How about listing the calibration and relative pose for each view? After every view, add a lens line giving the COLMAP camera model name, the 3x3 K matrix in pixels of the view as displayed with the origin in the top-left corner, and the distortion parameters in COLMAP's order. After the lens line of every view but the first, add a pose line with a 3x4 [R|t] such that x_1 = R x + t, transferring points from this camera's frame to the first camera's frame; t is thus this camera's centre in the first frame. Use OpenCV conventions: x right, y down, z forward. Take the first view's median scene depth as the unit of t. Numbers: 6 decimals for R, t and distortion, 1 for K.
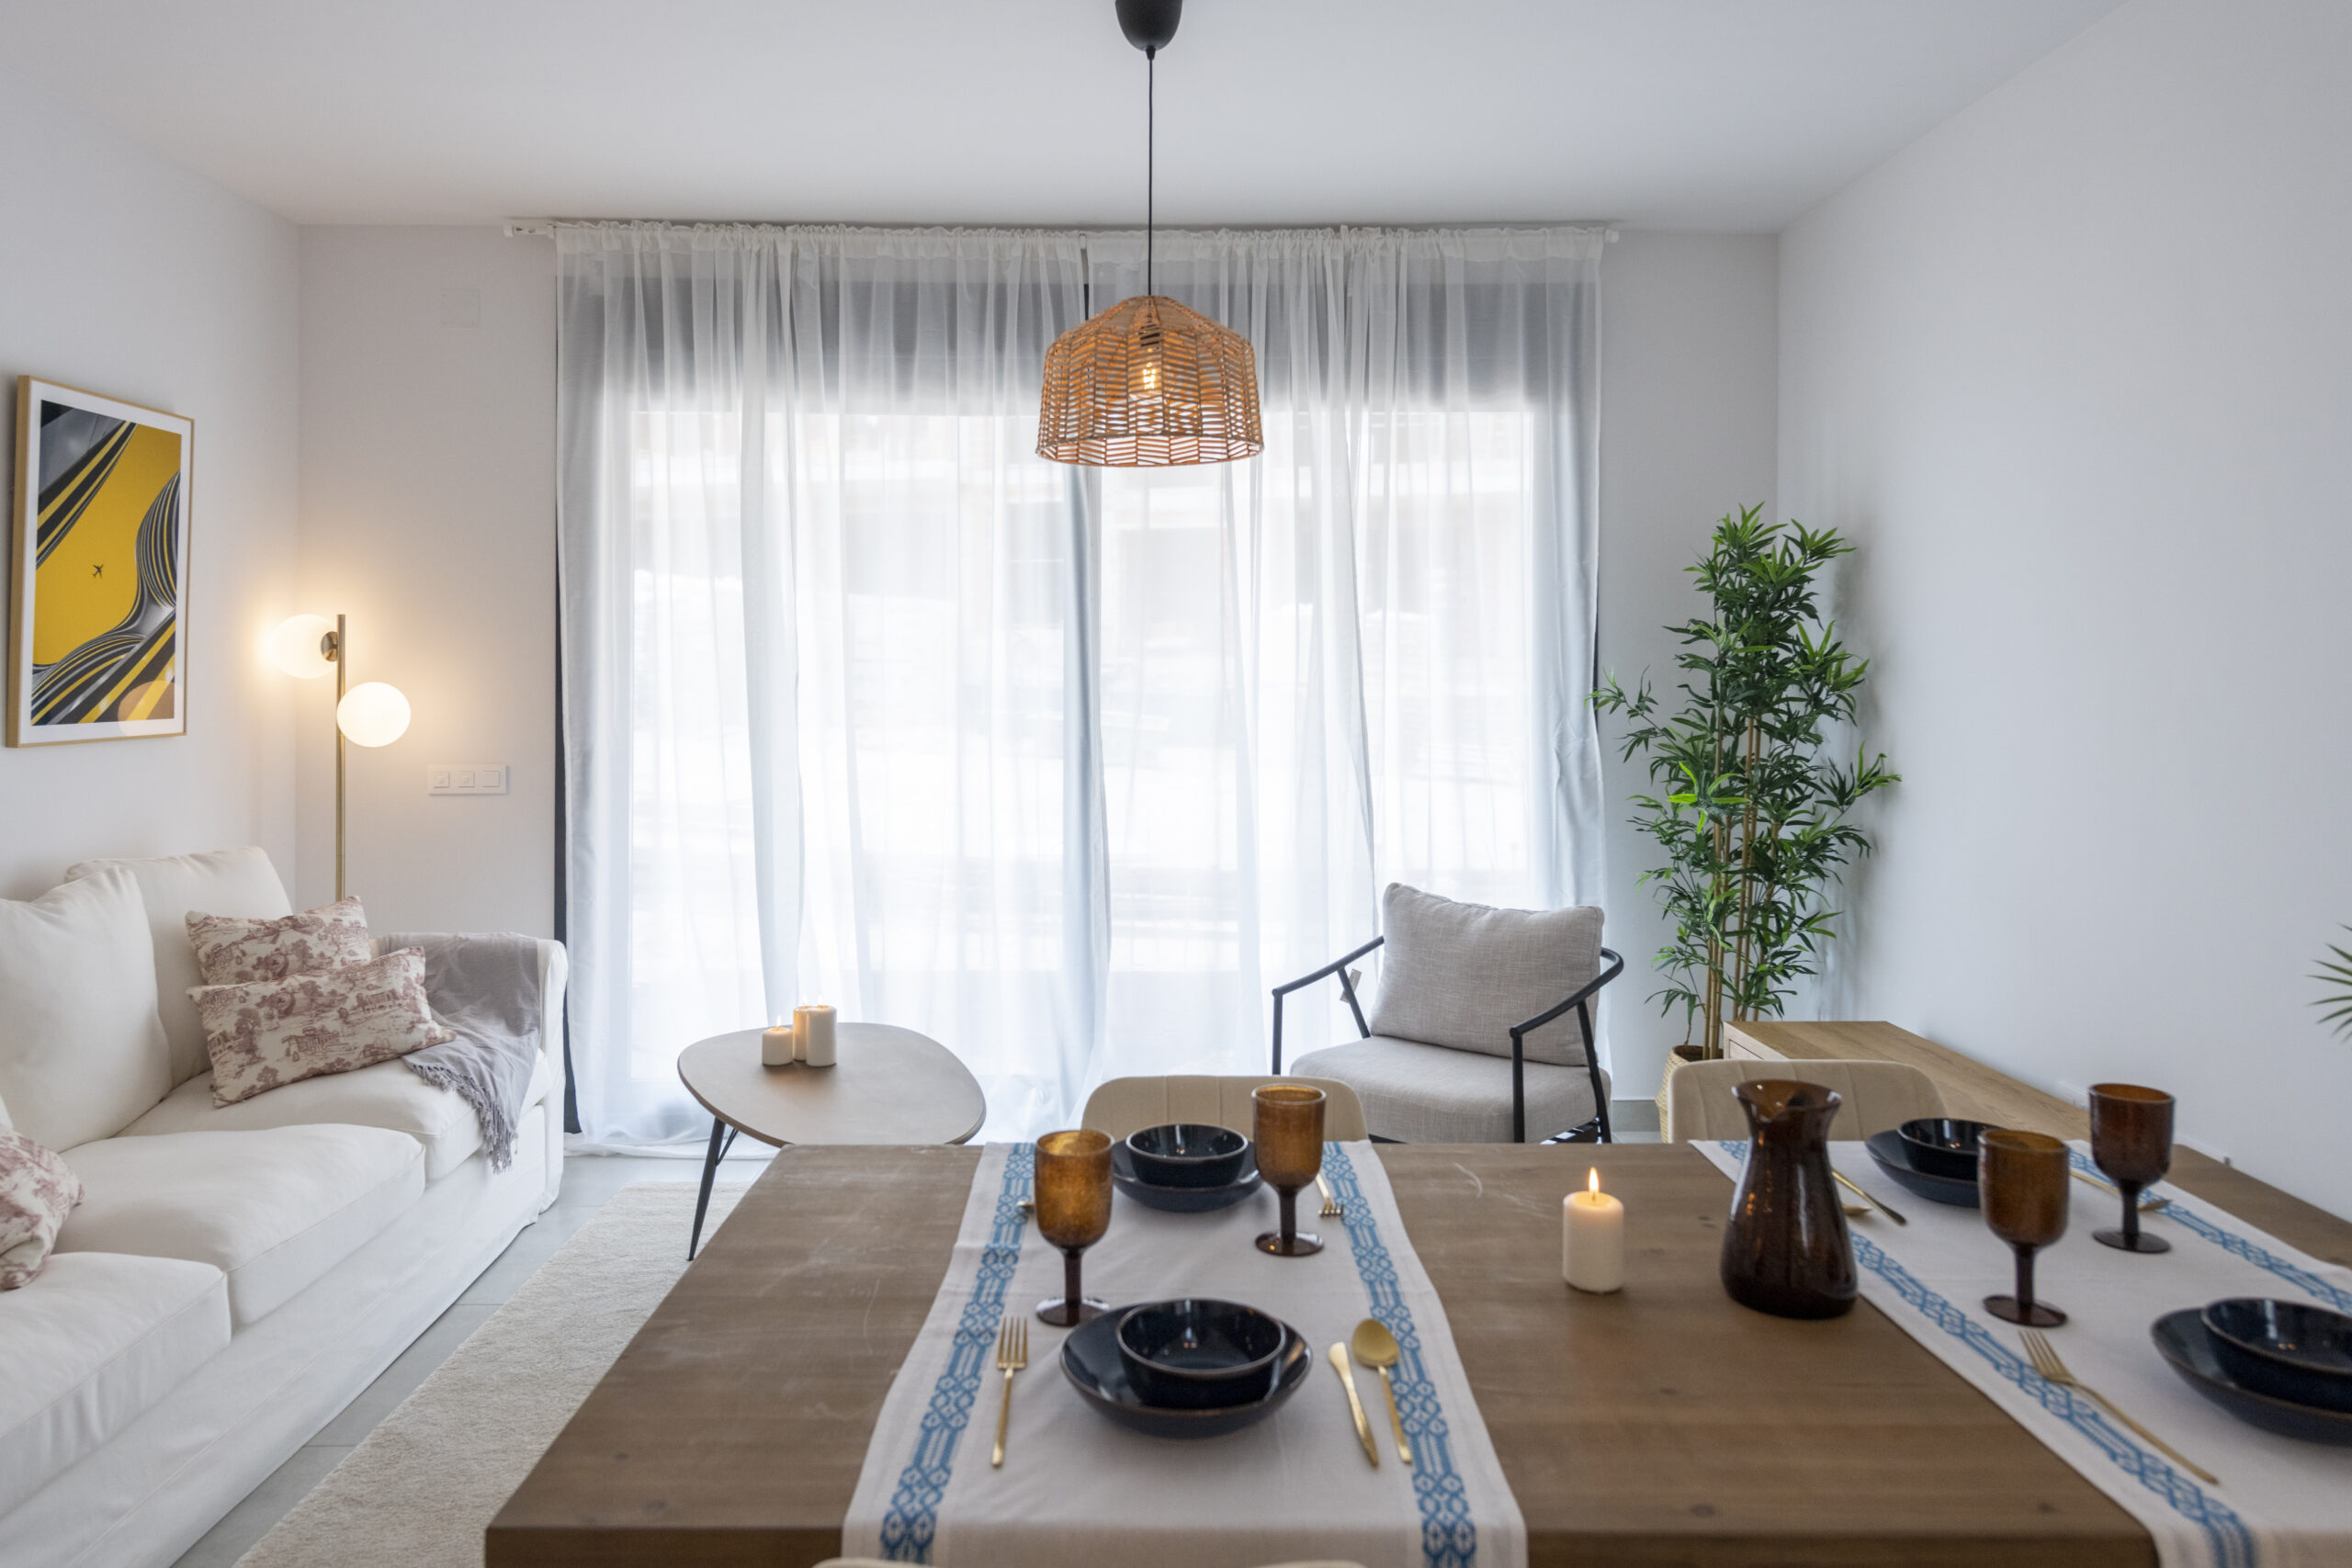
lens RADIAL K [[1561.4, 0, 1159.7], [0, 1561.4, 665.0], [0, 0, 1]] dist [0.005722, -0.000430]
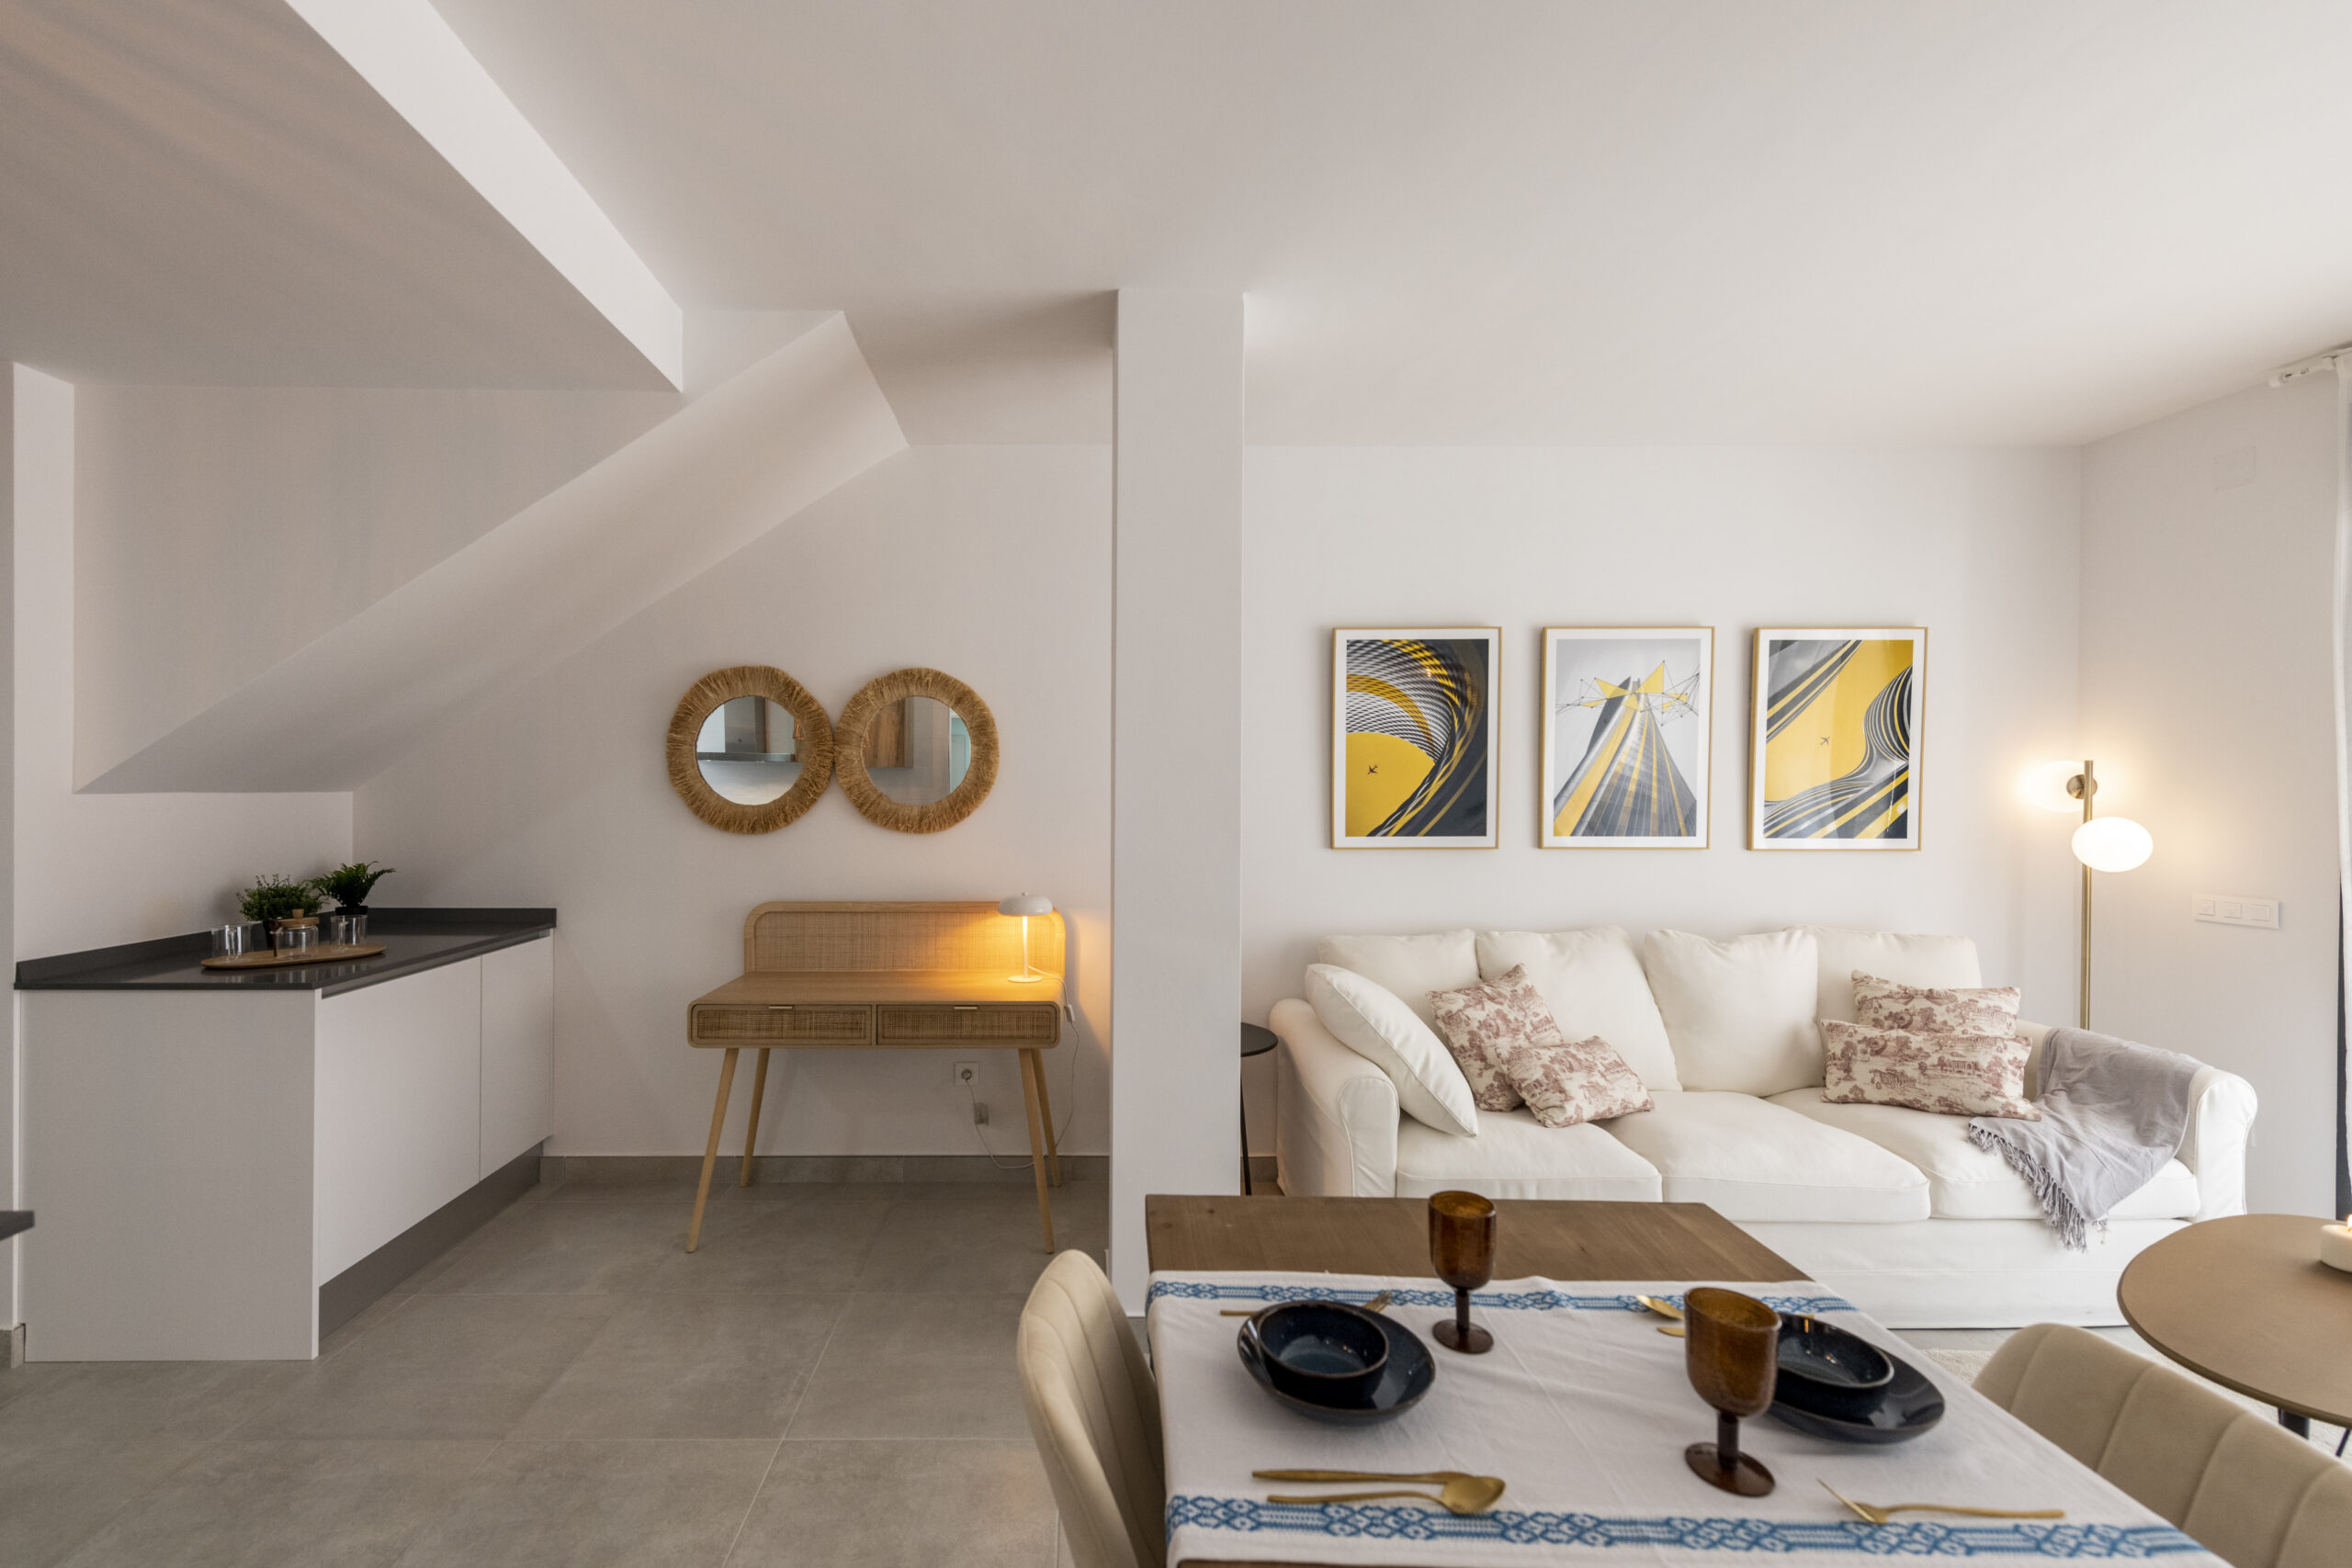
lens RADIAL K [[961.1, 0, 1085.8], [0, 961.1, 800.3], [0, 0, 1]] dist [0.019061, -0.004842]
pose [[-0.018077, 0.012400, -0.999760, 0.260720], [0.000195, 0.999923, 0.012399, -0.011622], [0.999837, 0.000029, -0.018078, 0.250916]]
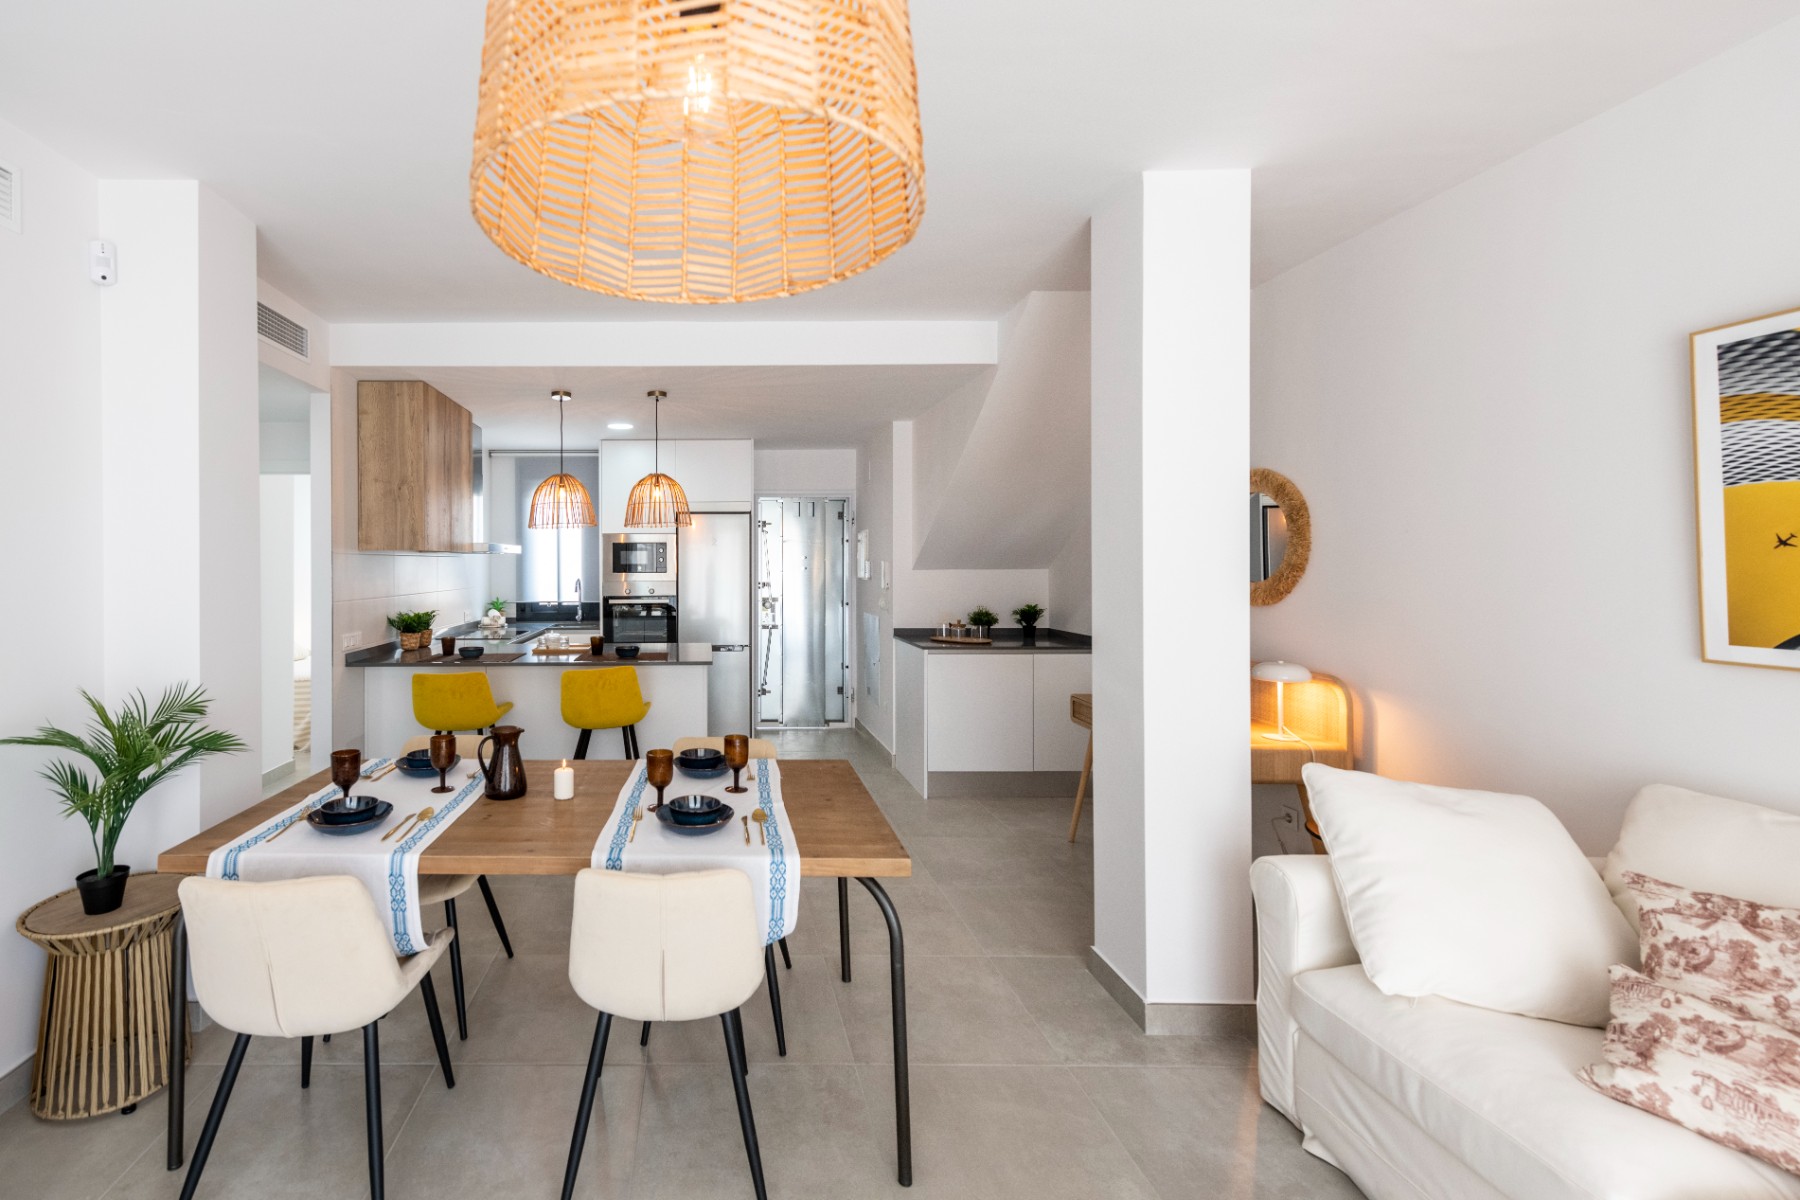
lens RADIAL K [[759.8, 0, 704.9], [0, 759.8, 561.8], [0, 0, 1]] dist [0.008835, -0.001184]
pose [[-0.999670, 0.004535, 0.025298, -0.013130], [0.004419, 0.999979, -0.004658, -0.017398], [-0.025319, -0.004544, -0.999669, 0.919185]]
